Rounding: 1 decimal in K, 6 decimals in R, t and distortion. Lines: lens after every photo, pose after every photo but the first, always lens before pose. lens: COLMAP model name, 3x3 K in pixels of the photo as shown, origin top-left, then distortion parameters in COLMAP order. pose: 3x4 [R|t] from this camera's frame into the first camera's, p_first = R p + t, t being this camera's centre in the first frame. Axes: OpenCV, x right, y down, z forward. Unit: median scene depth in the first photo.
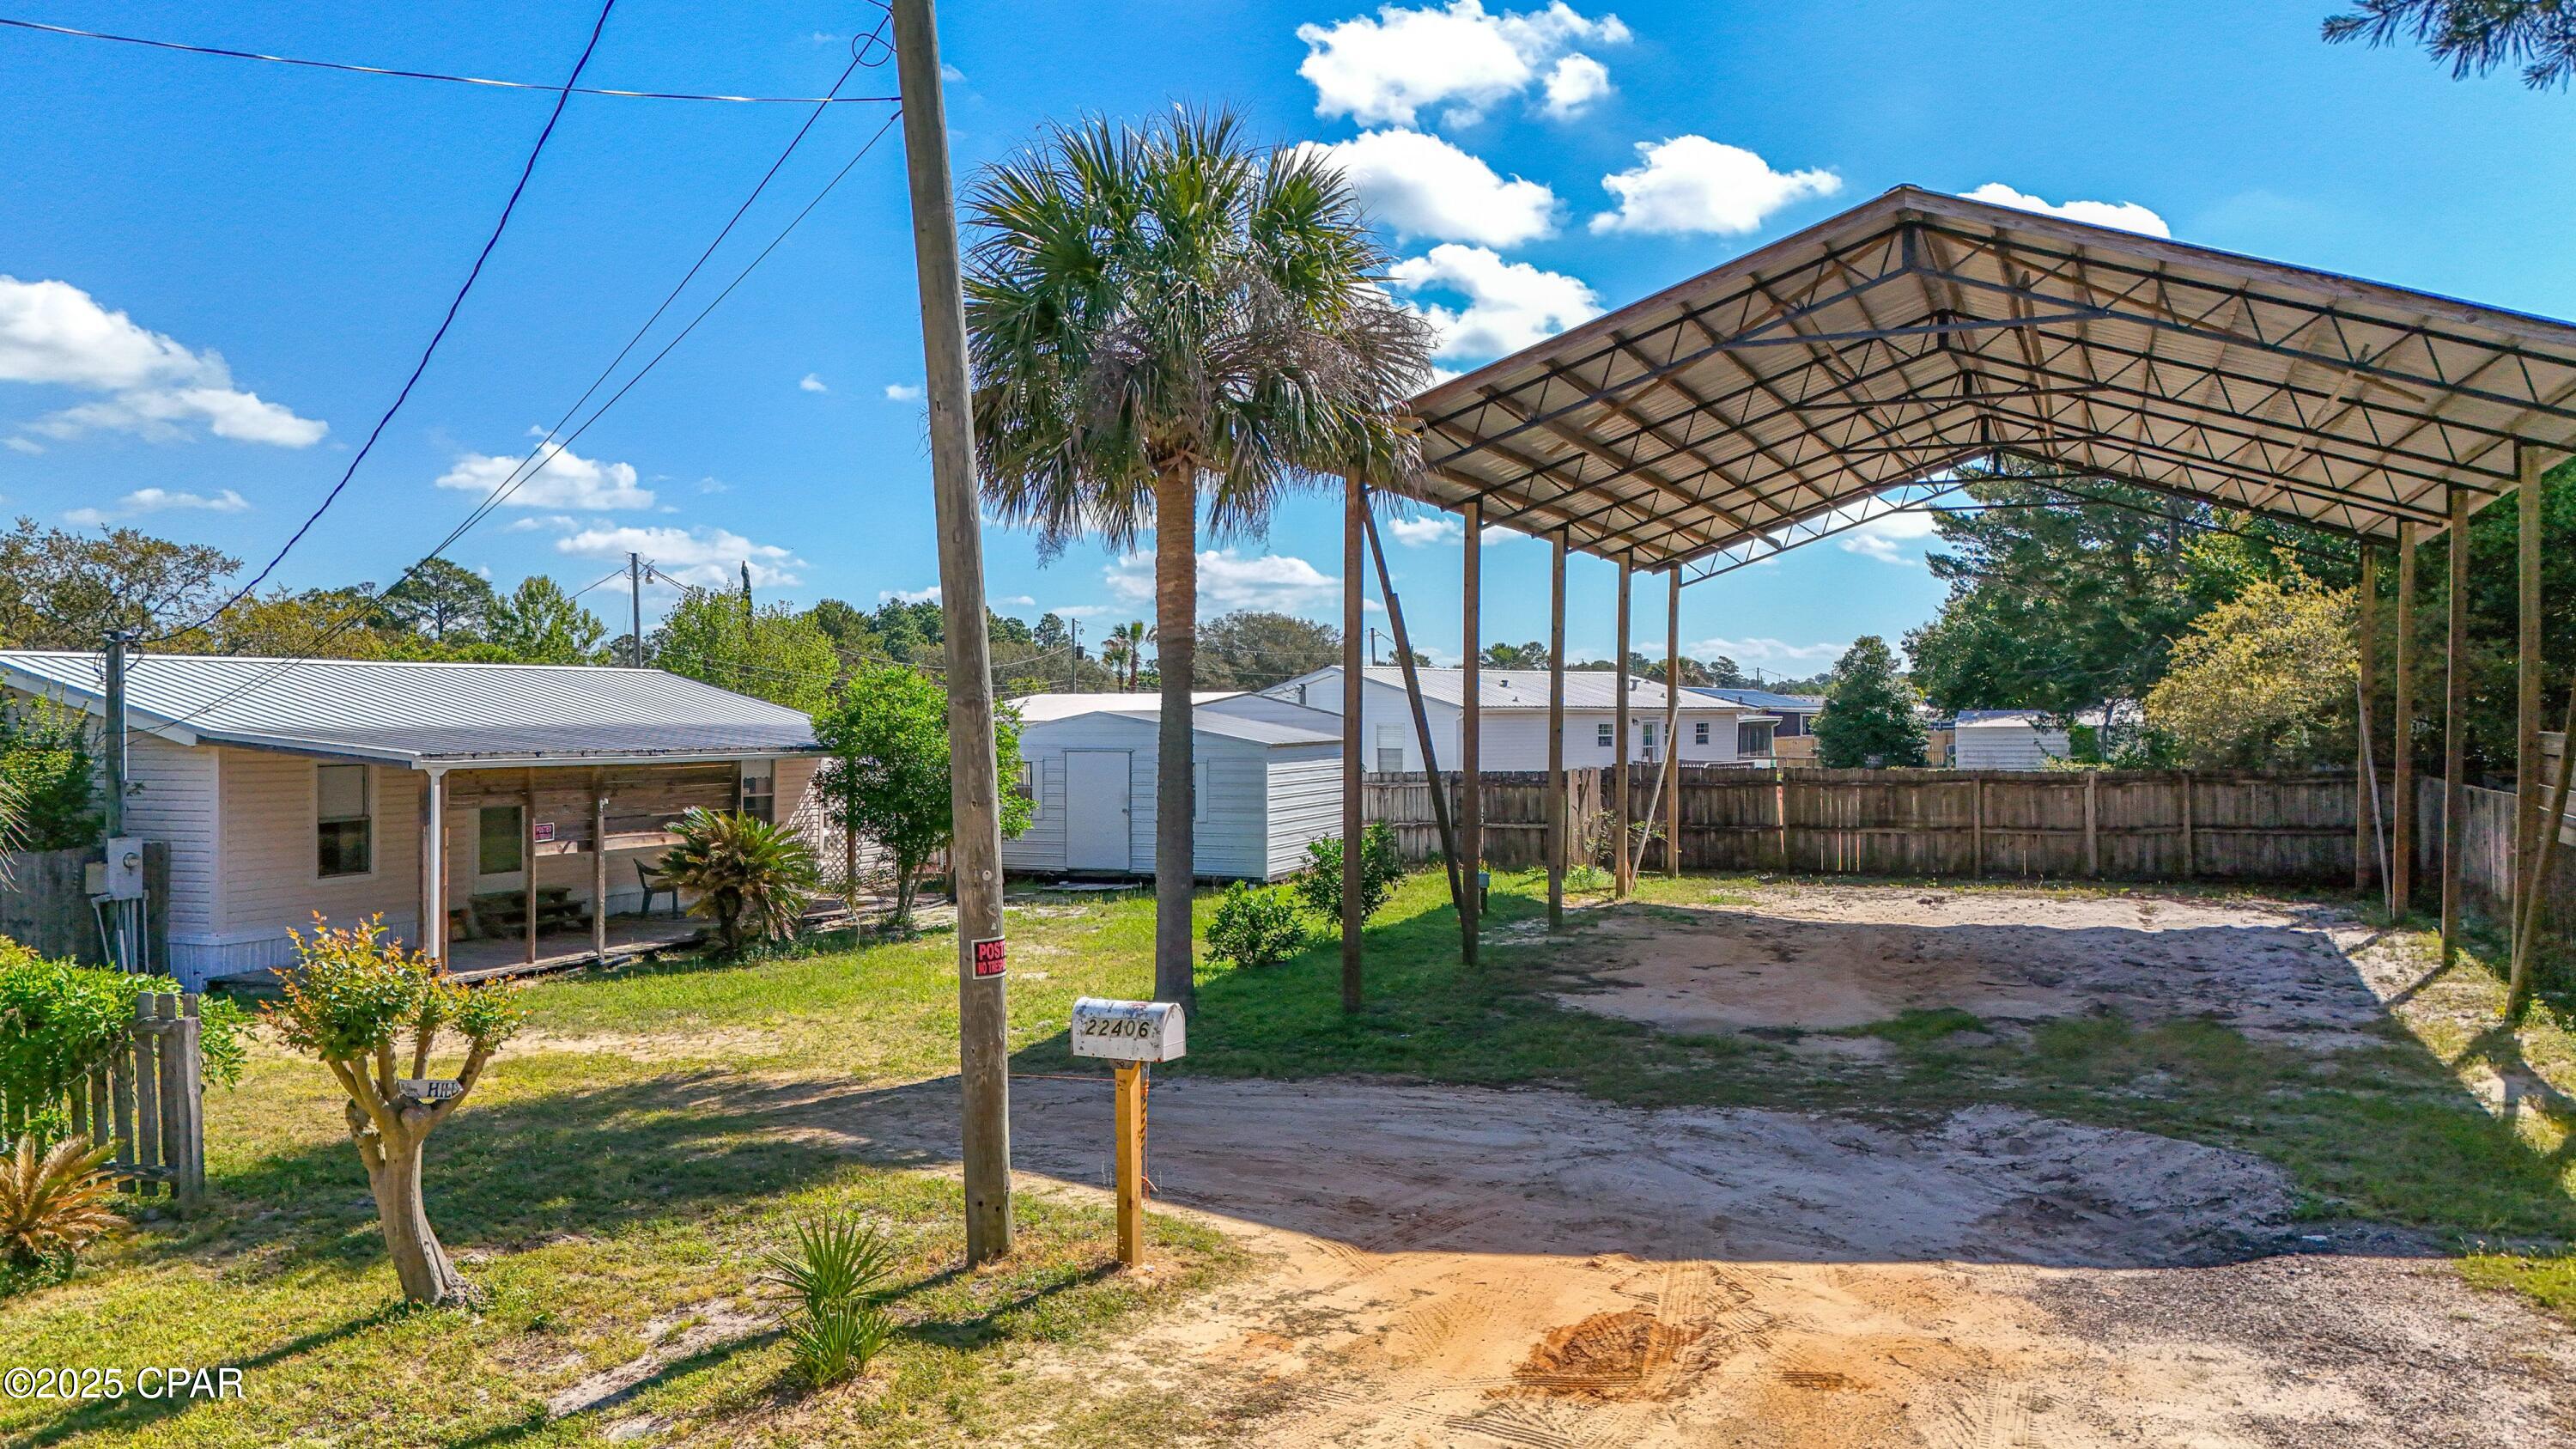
lens RADIAL K [[1883.2, 0, 1304.9], [0, 1883.2, 713.2], [0, 0, 1]] dist [0.086795, -0.081326]
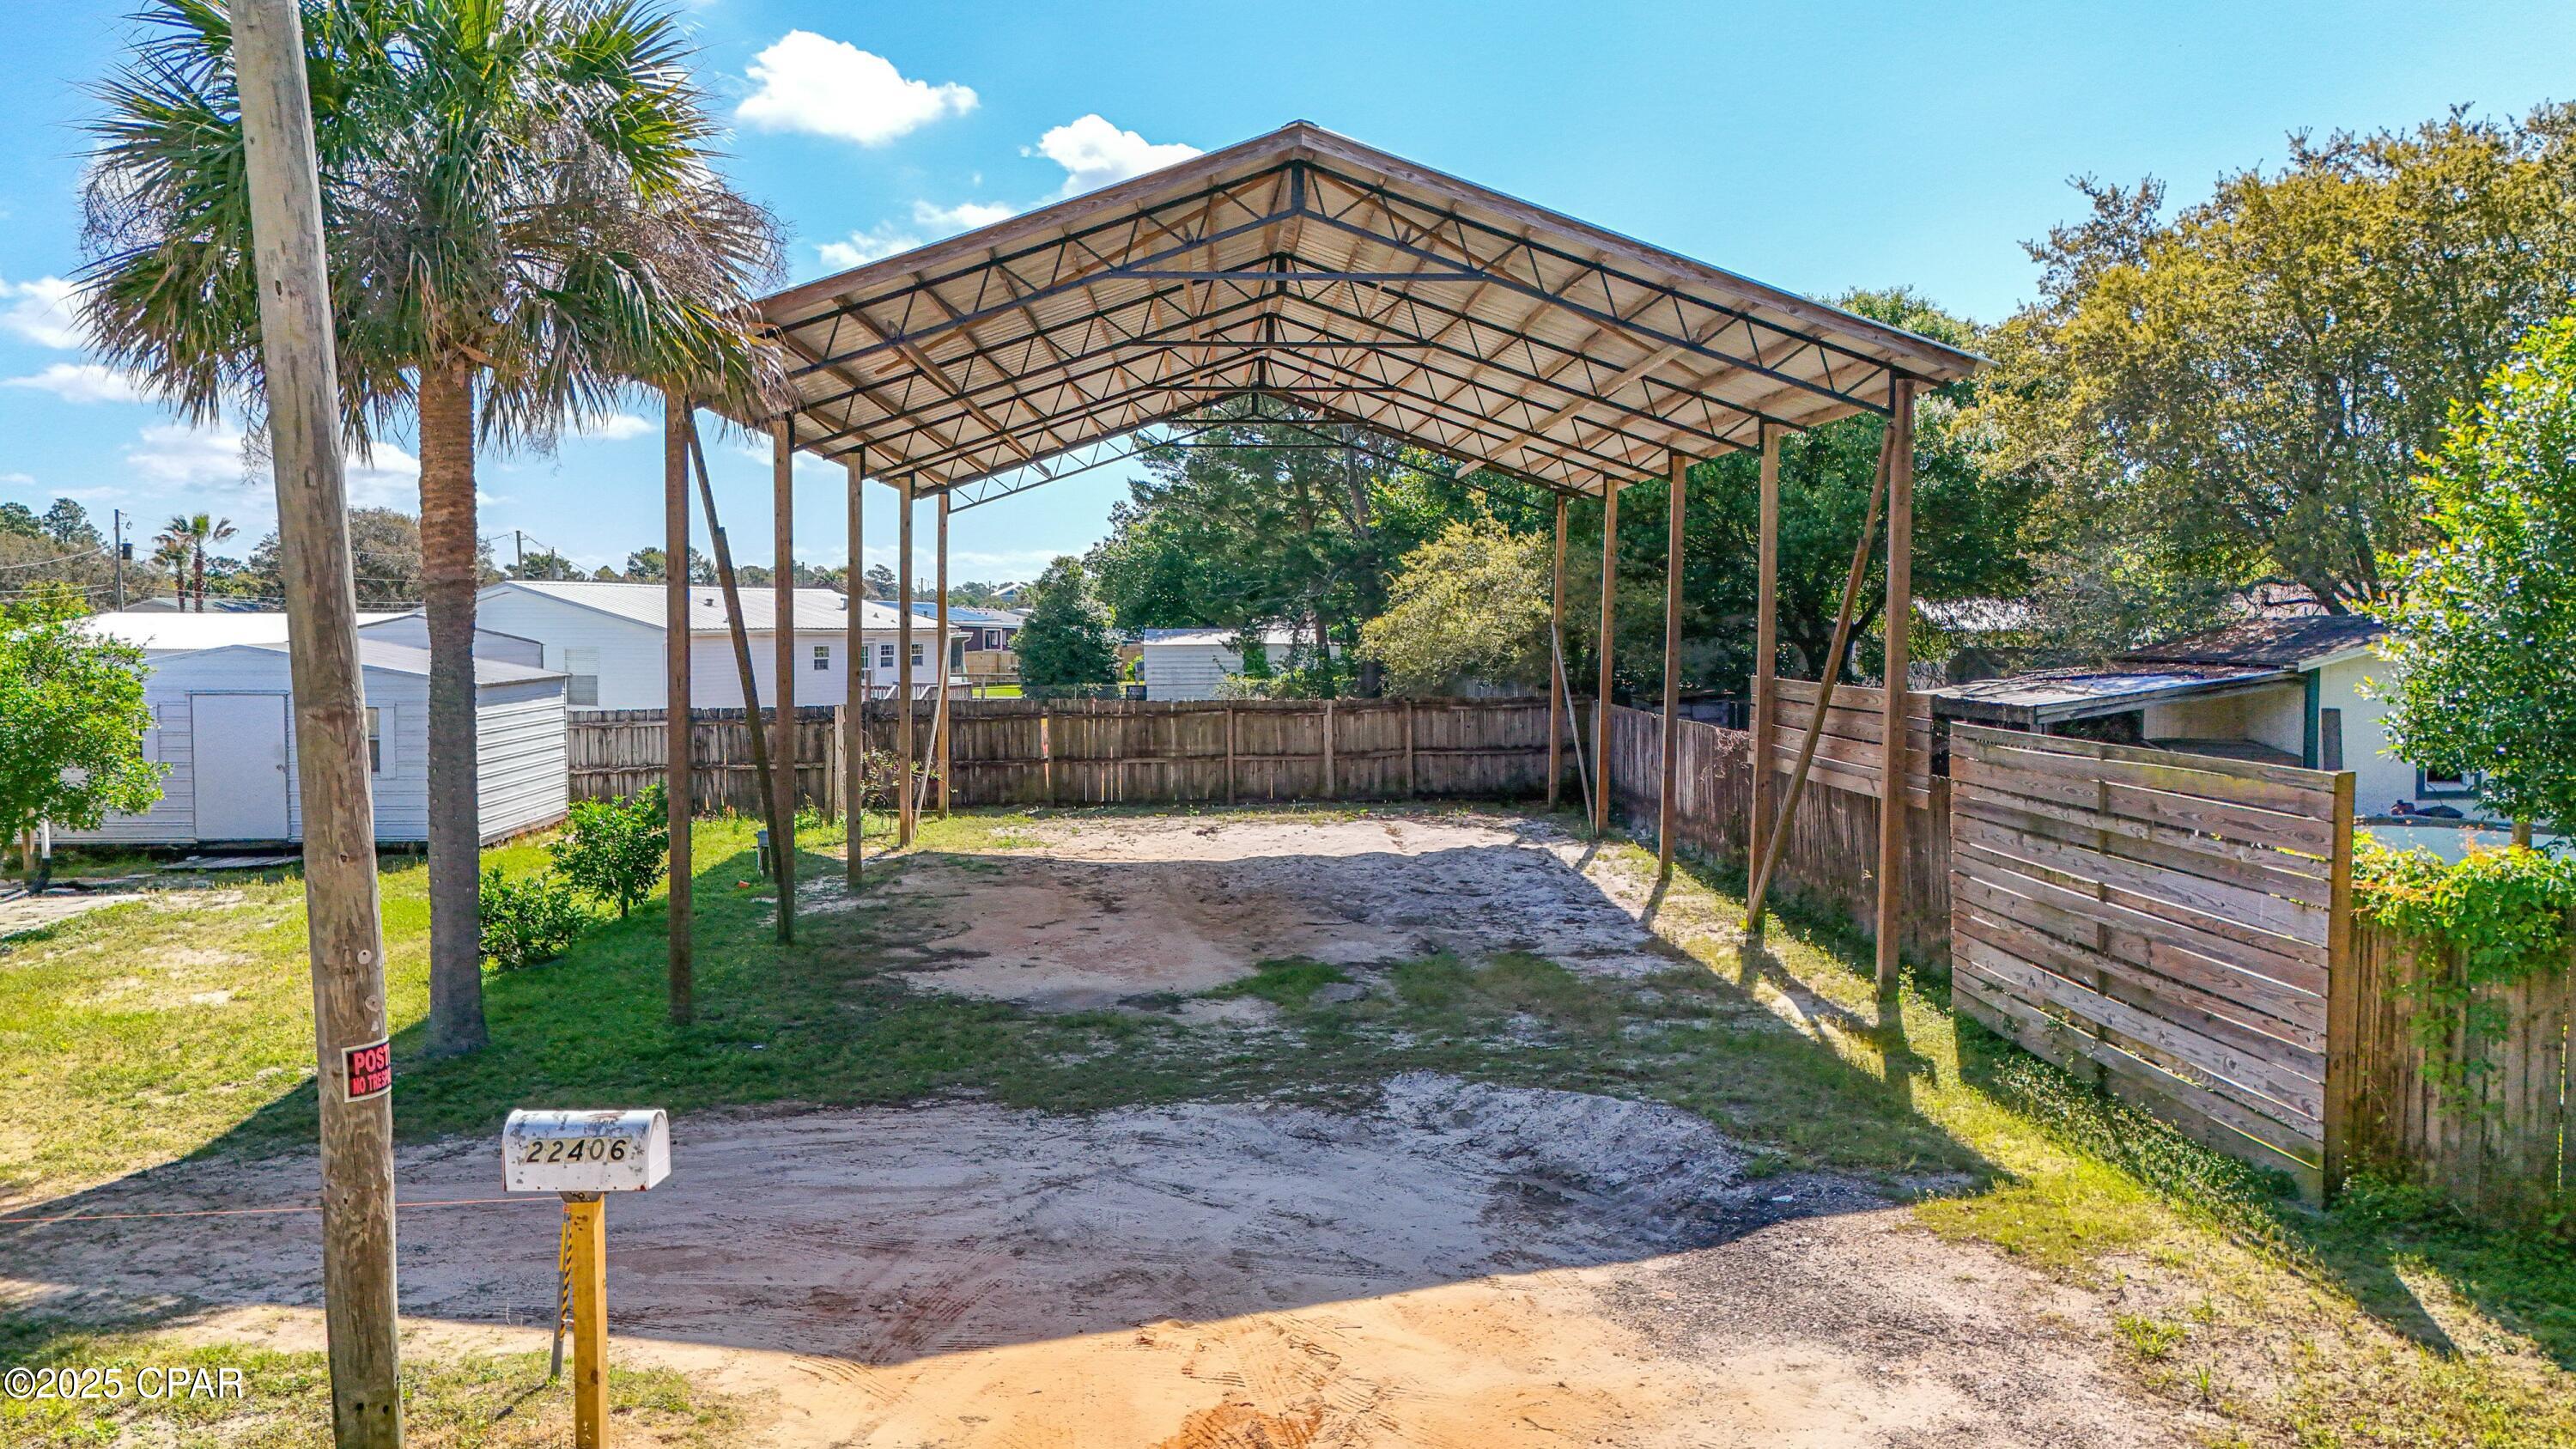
lens RADIAL K [[1883.2, 0, 1304.4], [0, 1883.2, 721.2], [0, 0, 1]] dist [0.086795, -0.081326]
pose [[0.906043, -0.019839, 0.422721, -0.084939], [-0.002283, 0.998657, 0.051761, -0.023215], [-0.423180, -0.047863, 0.904781, 0.112790]]
